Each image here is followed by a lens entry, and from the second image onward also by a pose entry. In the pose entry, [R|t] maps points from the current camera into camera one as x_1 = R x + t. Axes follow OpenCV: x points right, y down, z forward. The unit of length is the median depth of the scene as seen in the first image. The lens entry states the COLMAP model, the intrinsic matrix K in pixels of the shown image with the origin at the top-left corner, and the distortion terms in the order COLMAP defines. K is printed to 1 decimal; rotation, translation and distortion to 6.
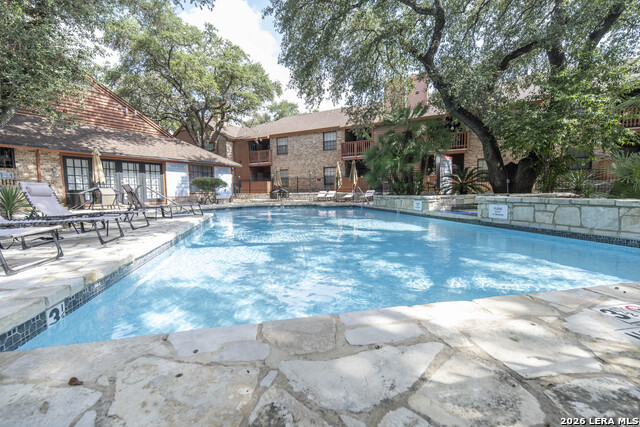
lens RADIAL K [[278.8, 0, 319.0], [0, 278.8, 214.8], [0, 0, 1]] dist [0.005620, -0.000459]
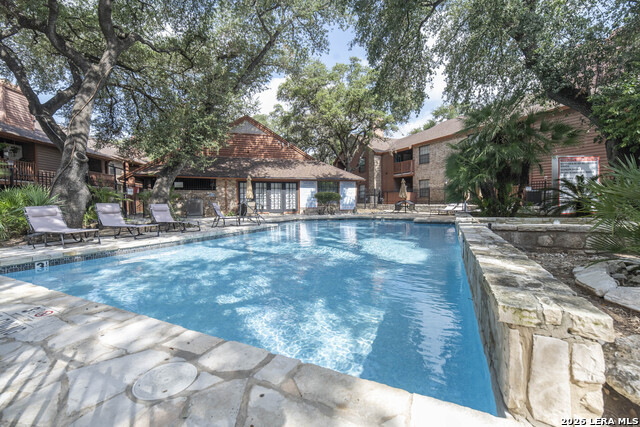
lens RADIAL K [[278.8, 0, 318.3], [0, 278.8, 210.6], [0, 0, 1]] dist [0.005620, -0.000459]
pose [[0.763567, 0.026474, -0.645185, 0.336044], [-0.052596, 0.998389, -0.021279, -0.028370], [0.643583, 0.050182, 0.763730, 0.081541]]
